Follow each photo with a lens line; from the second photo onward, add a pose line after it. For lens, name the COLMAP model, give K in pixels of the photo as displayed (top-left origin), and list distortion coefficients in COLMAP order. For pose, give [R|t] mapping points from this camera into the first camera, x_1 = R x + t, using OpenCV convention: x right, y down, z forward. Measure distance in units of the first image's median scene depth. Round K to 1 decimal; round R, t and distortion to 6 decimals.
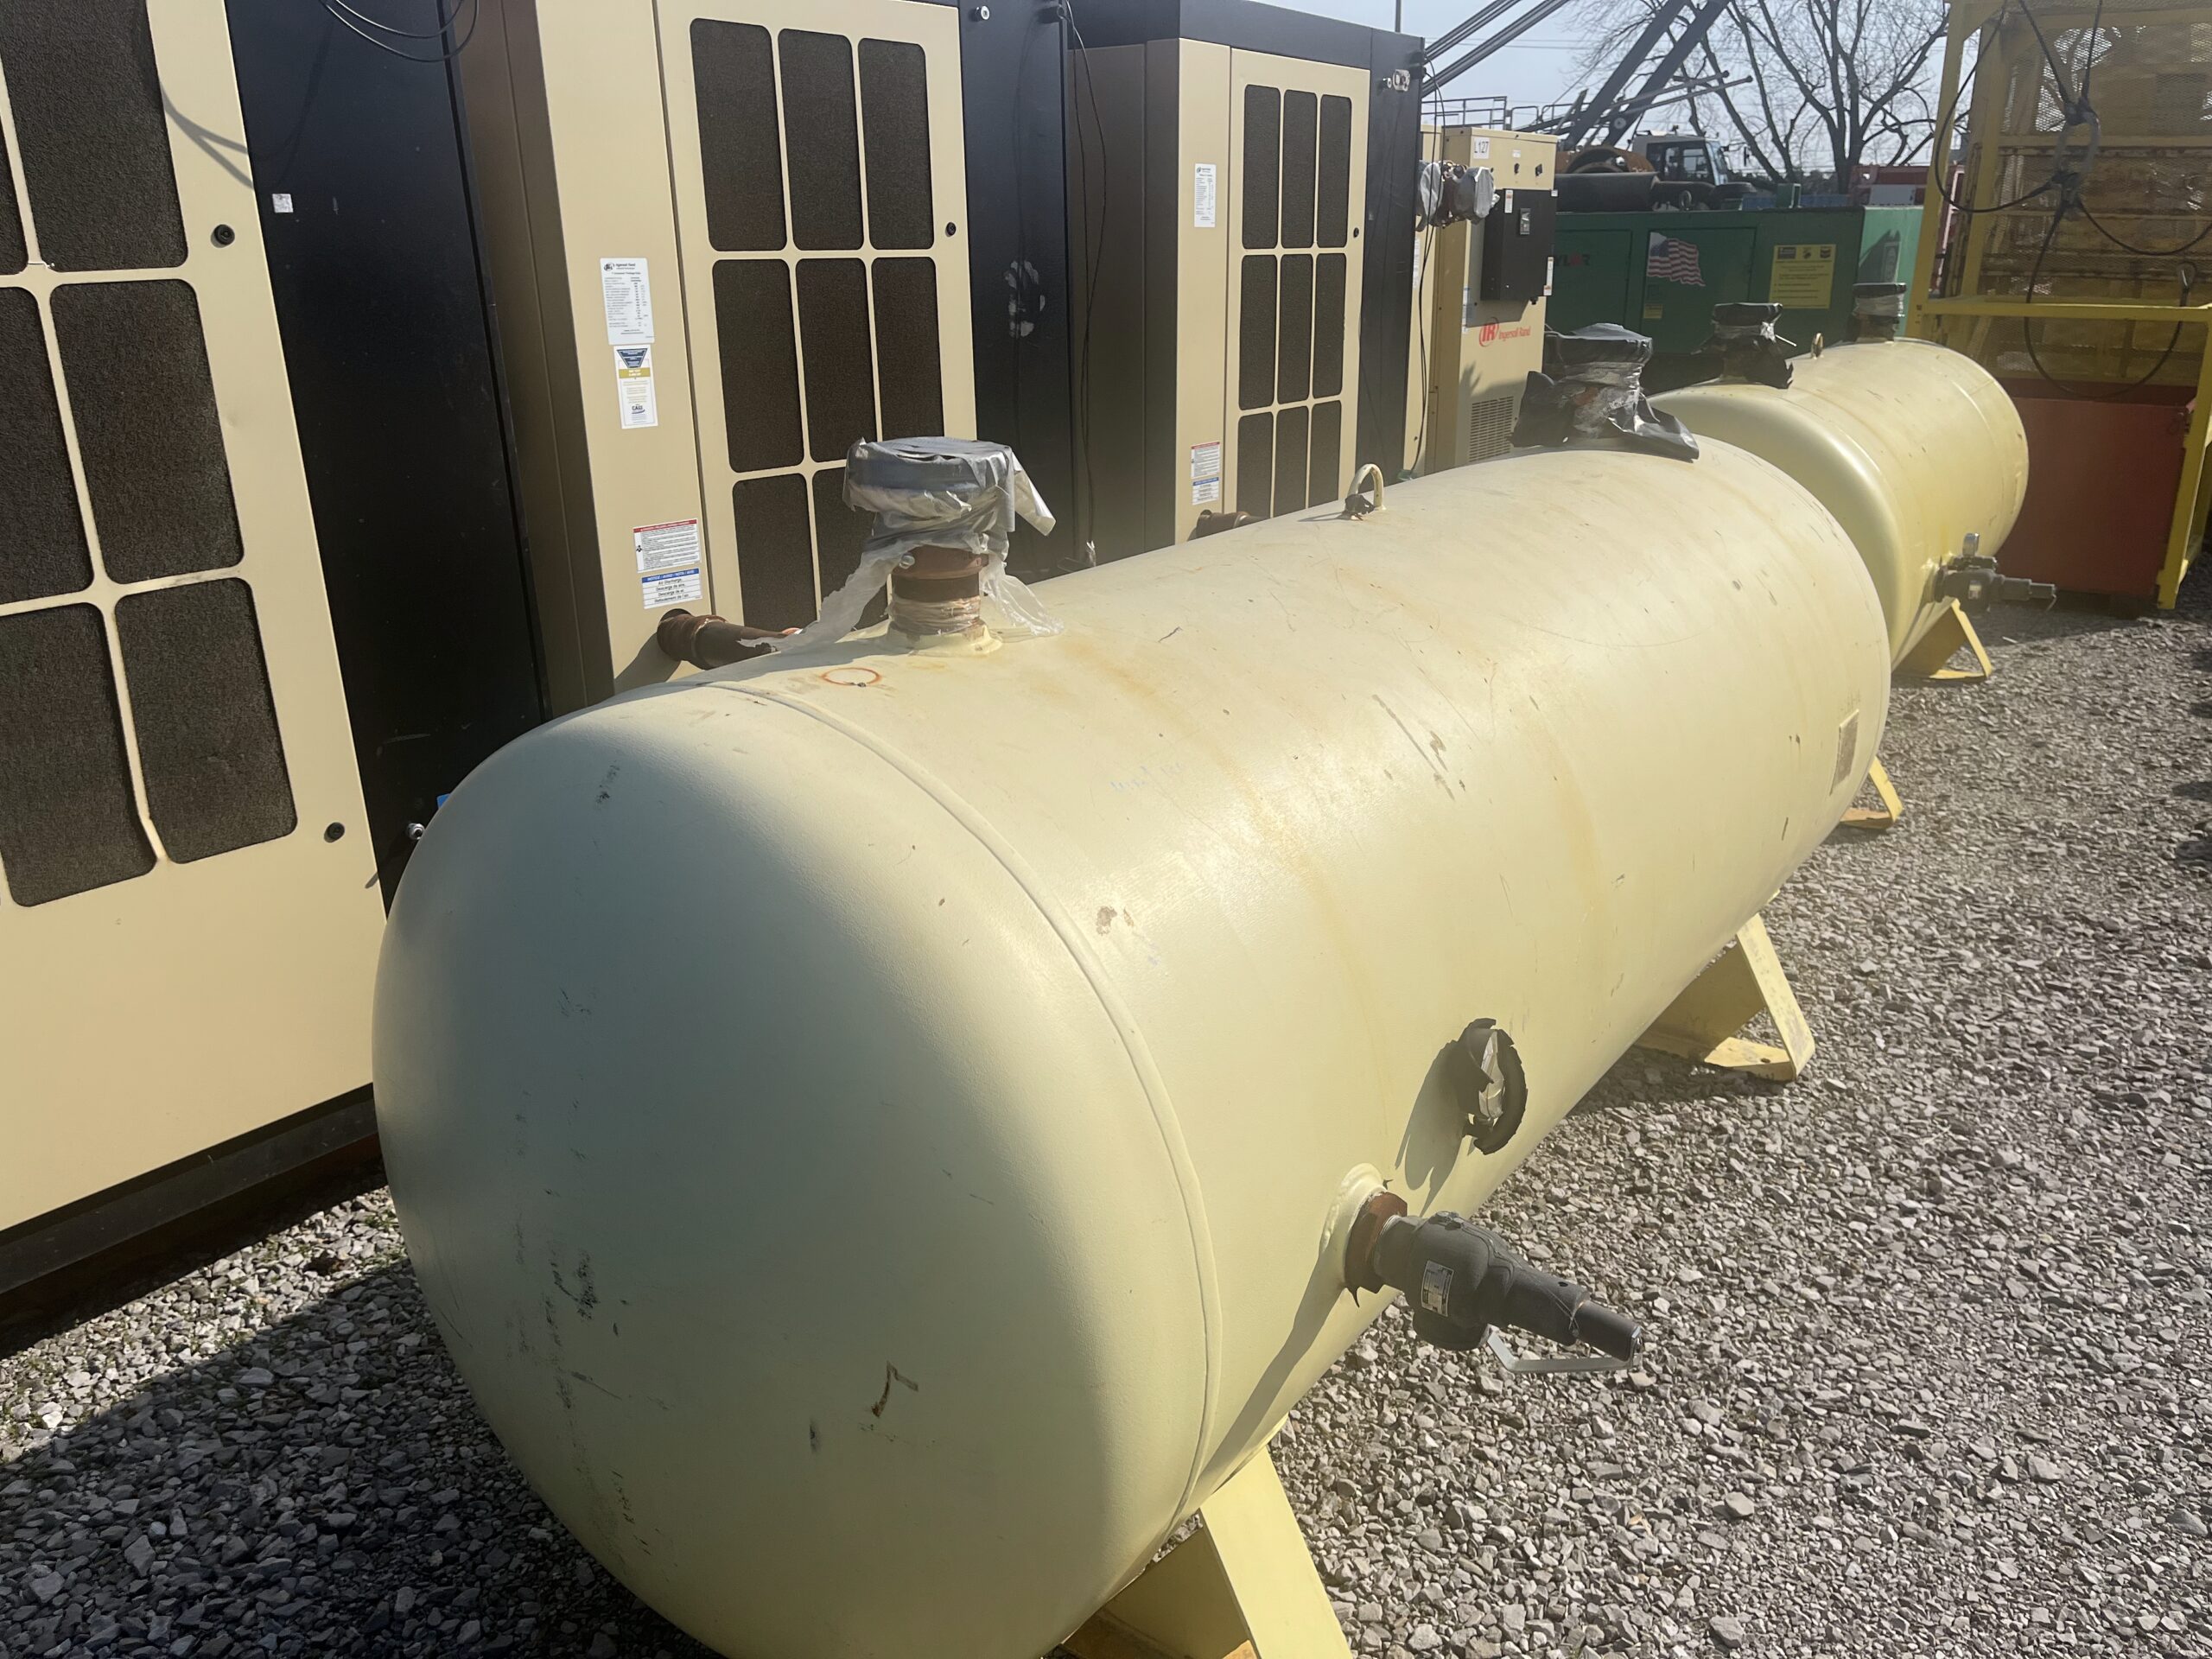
lens RADIAL K [[1669.9, 0, 1106.0], [0, 1669.9, 829.5], [0, 0, 1]] dist [0.065794, -0.072445]
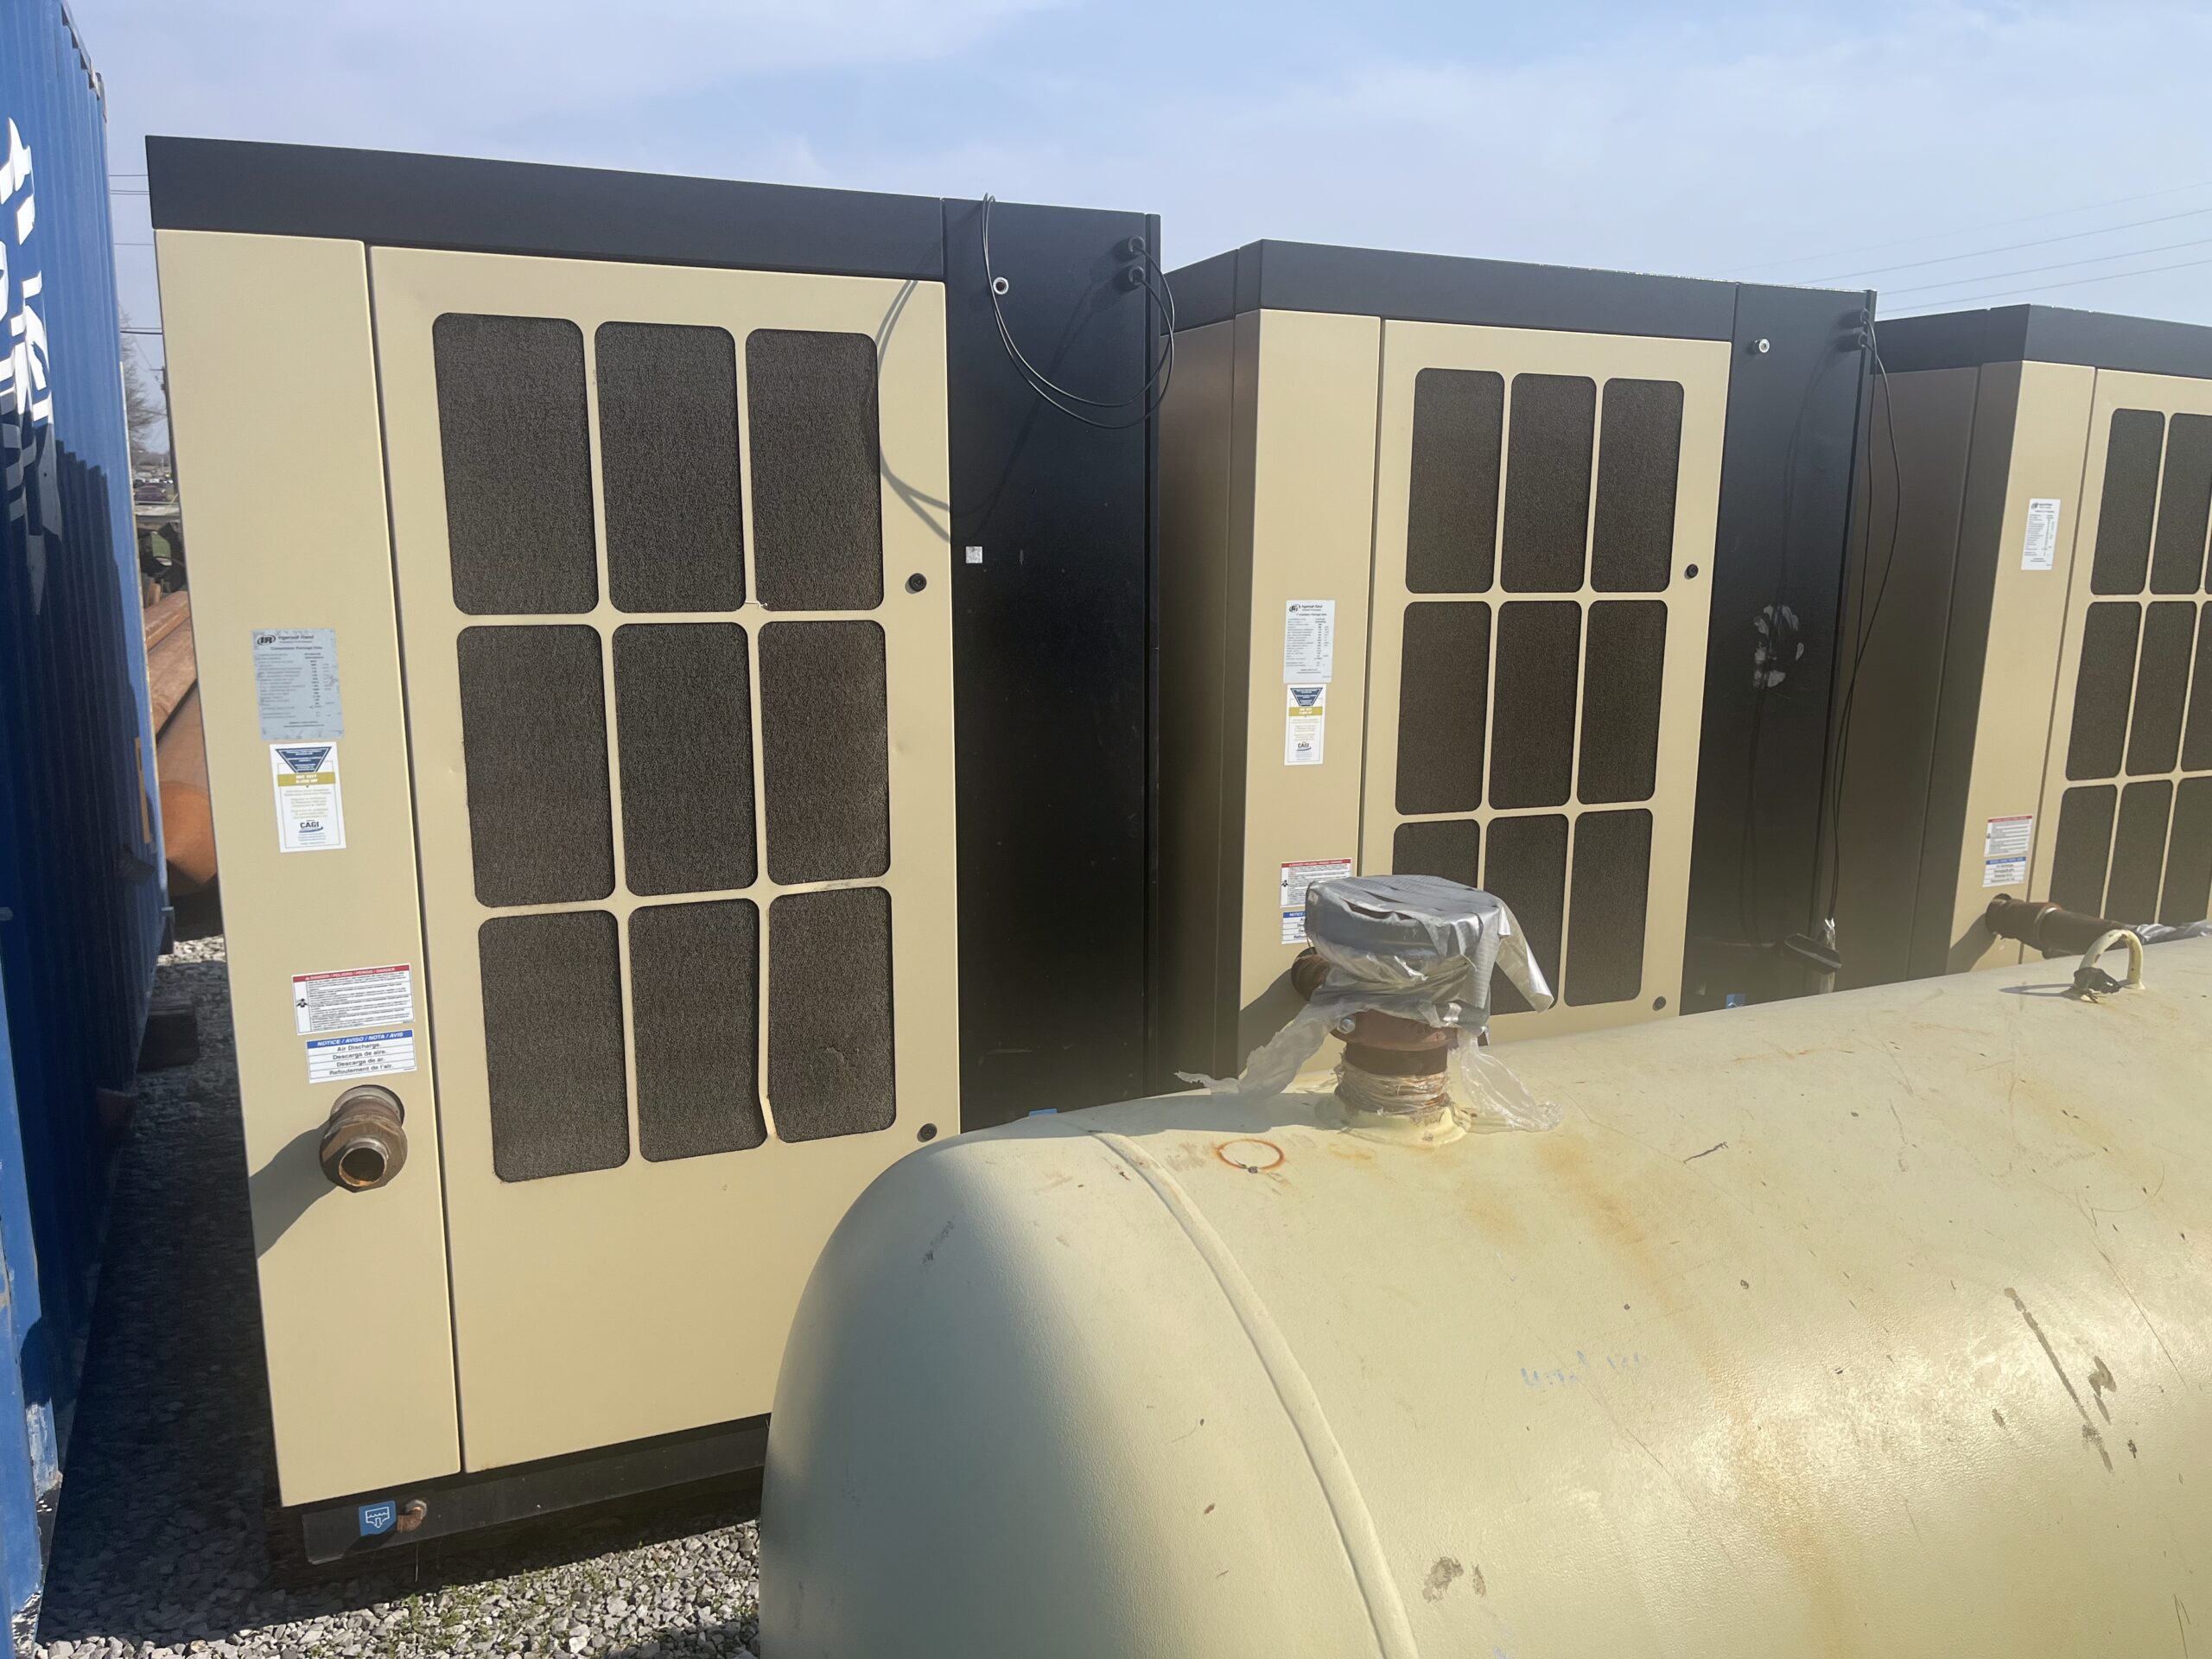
lens RADIAL K [[1676.2, 0, 1112.0], [0, 1676.2, 868.6], [0, 0, 1]] dist [0.071510, -0.087276]
pose [[0.880135, 0.120480, -0.459182, 0.105064], [-0.179803, 0.979798, -0.087556, -0.095913], [0.439357, 0.159623, 0.884017, 0.125446]]
